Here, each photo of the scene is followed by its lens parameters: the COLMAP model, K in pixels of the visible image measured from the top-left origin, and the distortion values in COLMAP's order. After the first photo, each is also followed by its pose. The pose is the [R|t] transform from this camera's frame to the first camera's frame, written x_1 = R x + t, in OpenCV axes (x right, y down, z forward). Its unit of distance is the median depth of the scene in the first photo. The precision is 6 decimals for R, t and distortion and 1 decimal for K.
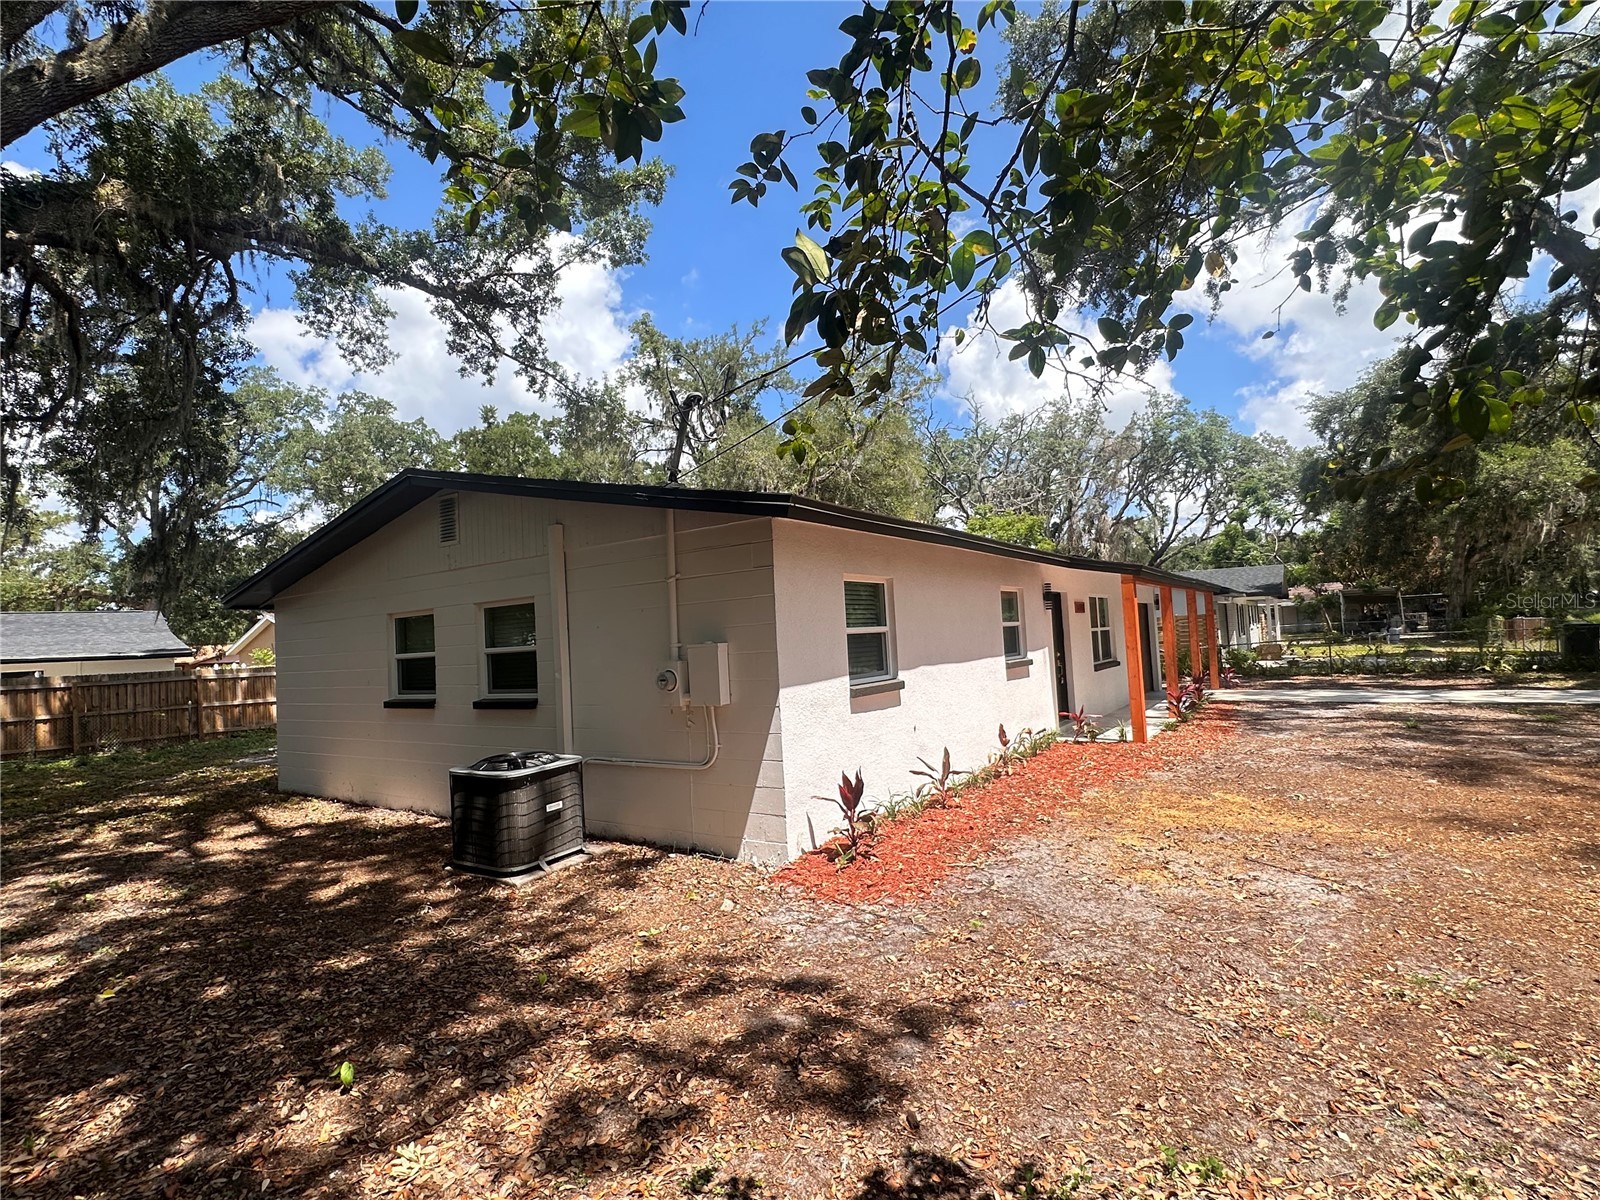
lens RADIAL K [[776.1, 0, 795.6], [0, 776.1, 596.9], [0, 0, 1]] dist [0.002186, 0.000652]
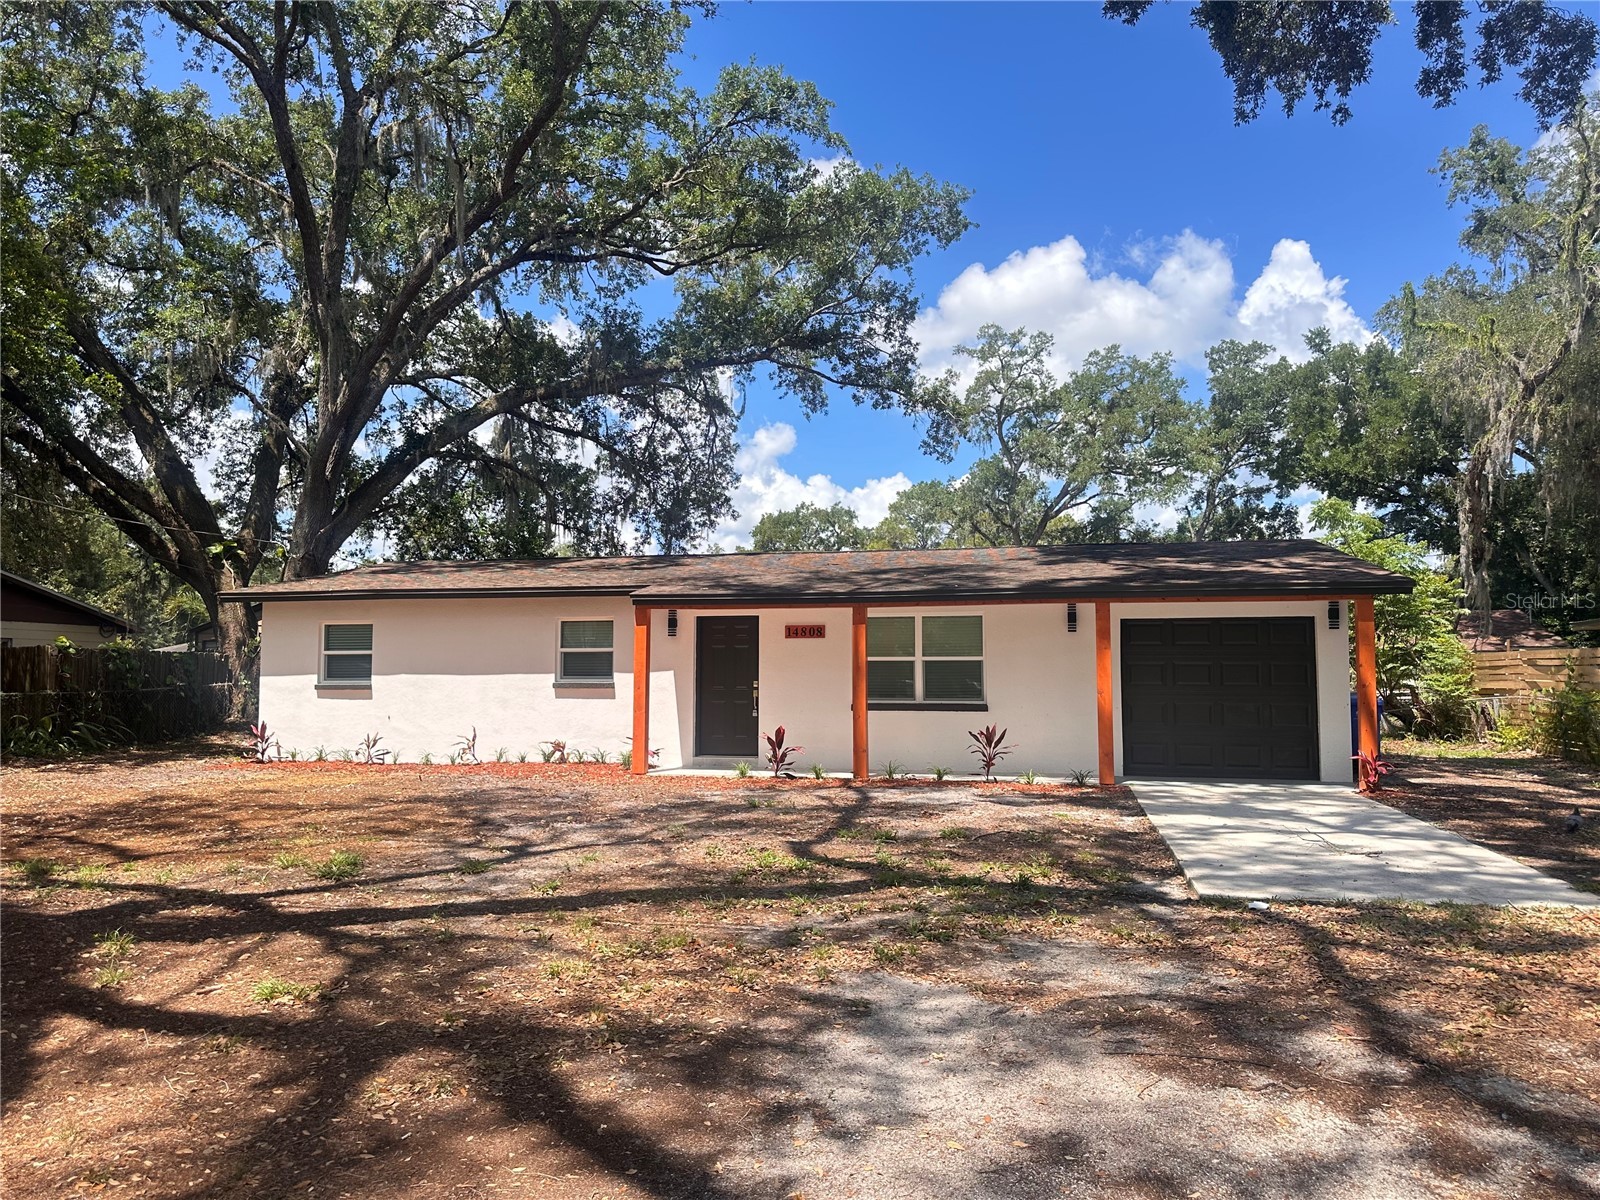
lens RADIAL K [[1126.2, 0, 797.1], [0, 1126.2, 604.8], [0, 0, 1]] dist [0.107028, -0.152358]
pose [[0.360545, -0.009819, -0.932690, 1.072653], [0.033702, 0.999429, 0.002506, -0.013644], [0.932133, -0.032337, 0.360670, 0.389804]]
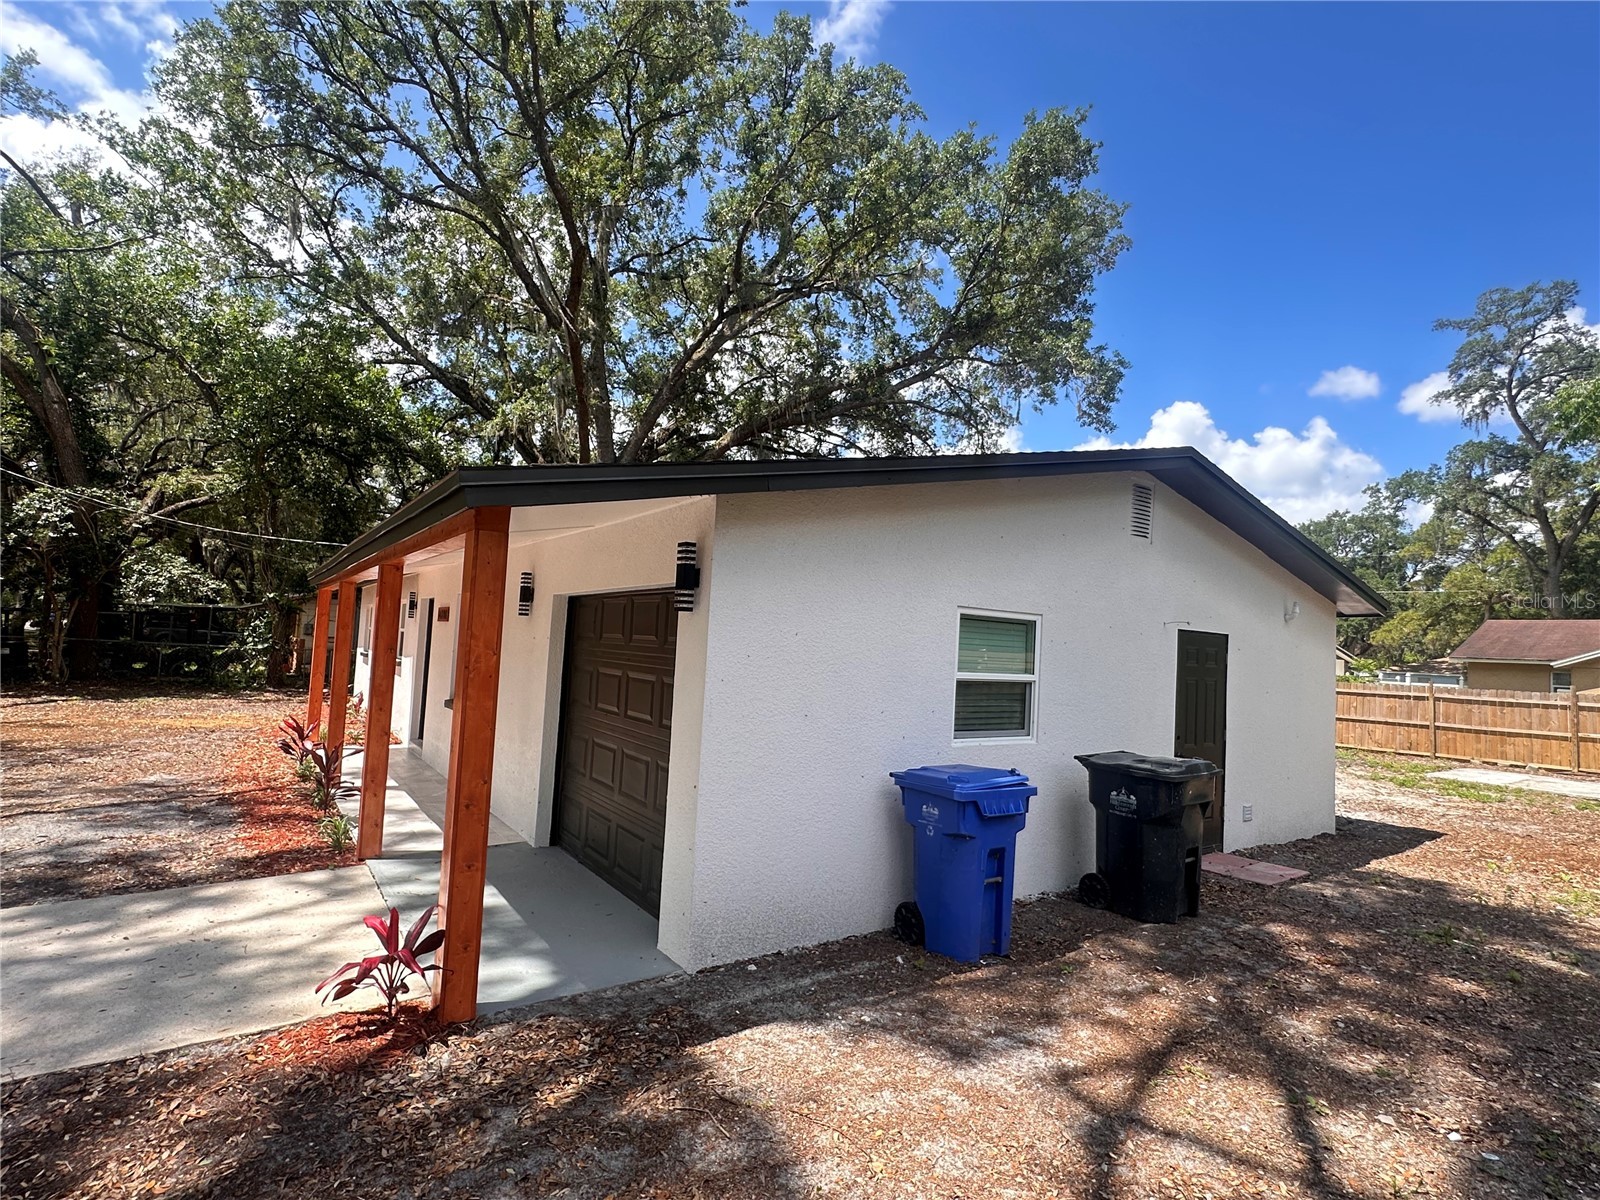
lens RADIAL K [[782.4, 0, 797.8], [0, 782.4, 602.1], [0, 0, 1]] dist [-0.004974, 0.000868]
pose [[-0.350986, -0.020905, -0.936147, 0.682238], [0.020500, 0.999340, -0.030002, 0.022317], [0.936156, -0.029721, -0.350326, 1.130204]]
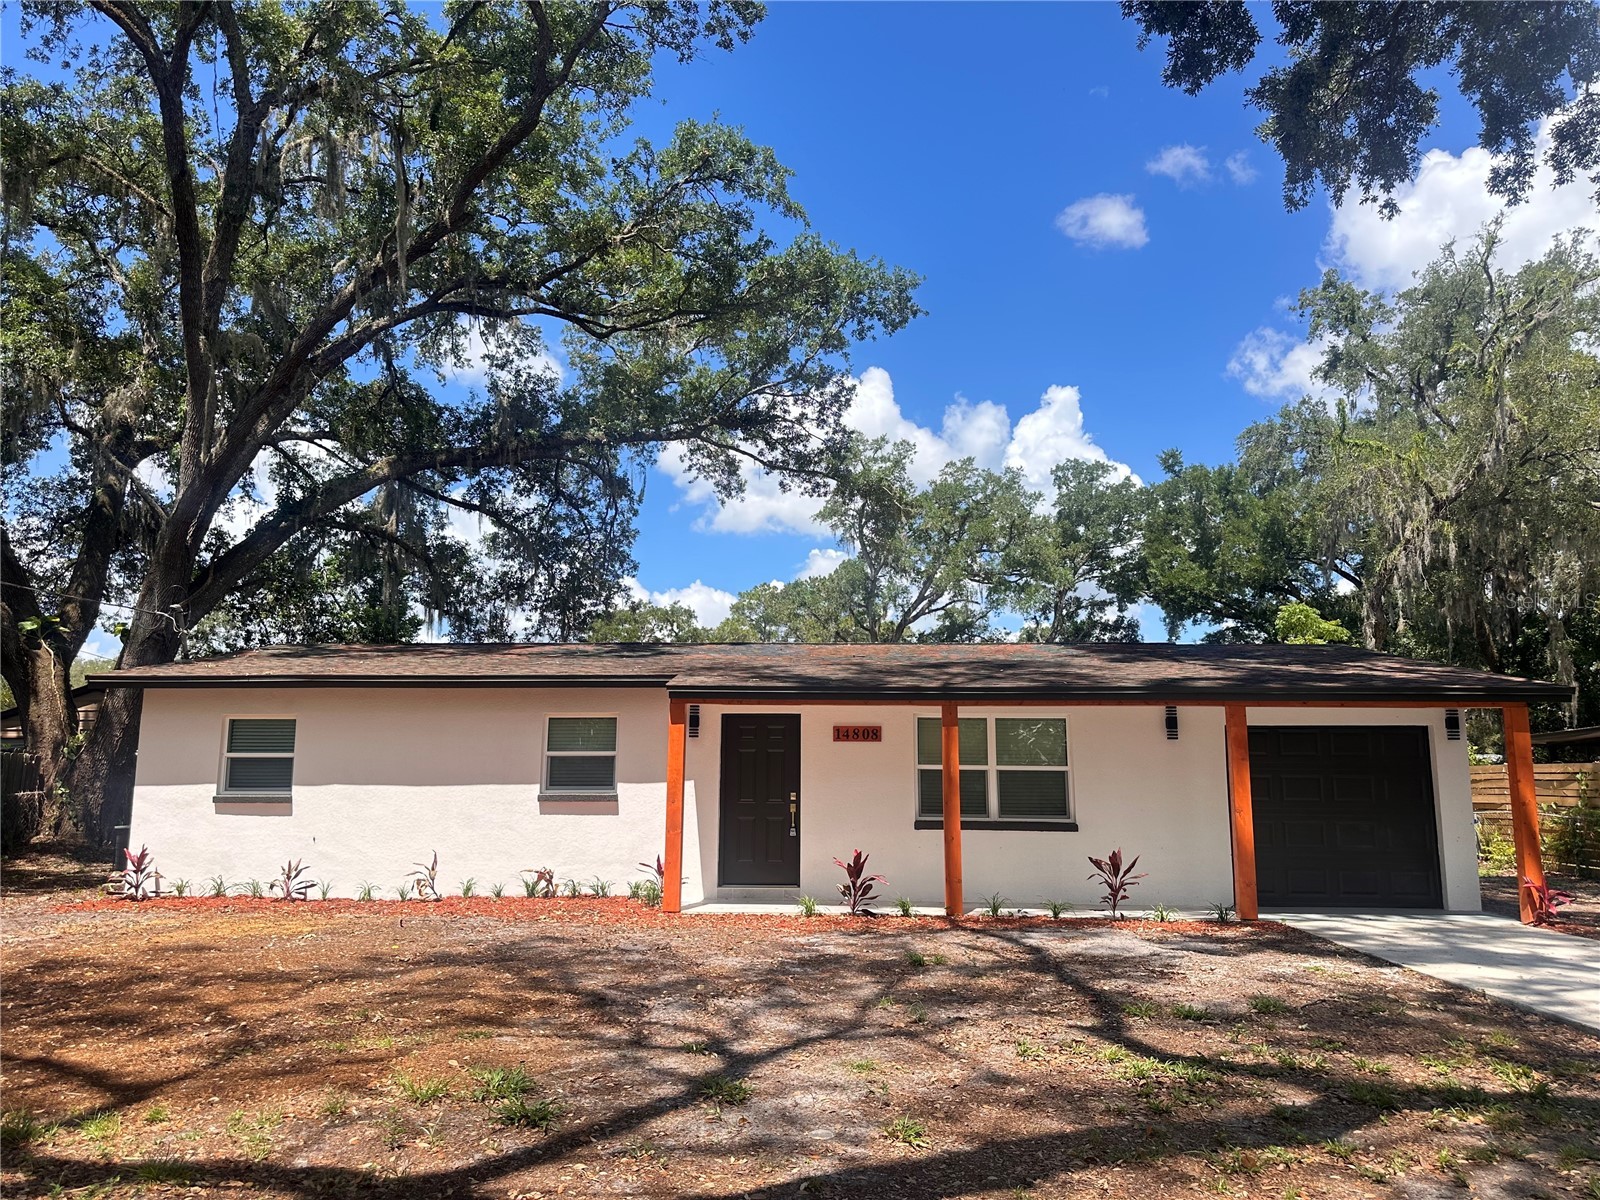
lens RADIAL K [[1126.7, 0, 795.4], [0, 1126.7, 611.0], [0, 0, 1]] dist [0.078782, -0.093199]
pose [[0.522224, -0.076798, -0.849343, 0.872151], [0.016521, 0.996661, -0.079961, -0.012444], [0.852648, 0.027726, 0.521750, 0.287647]]
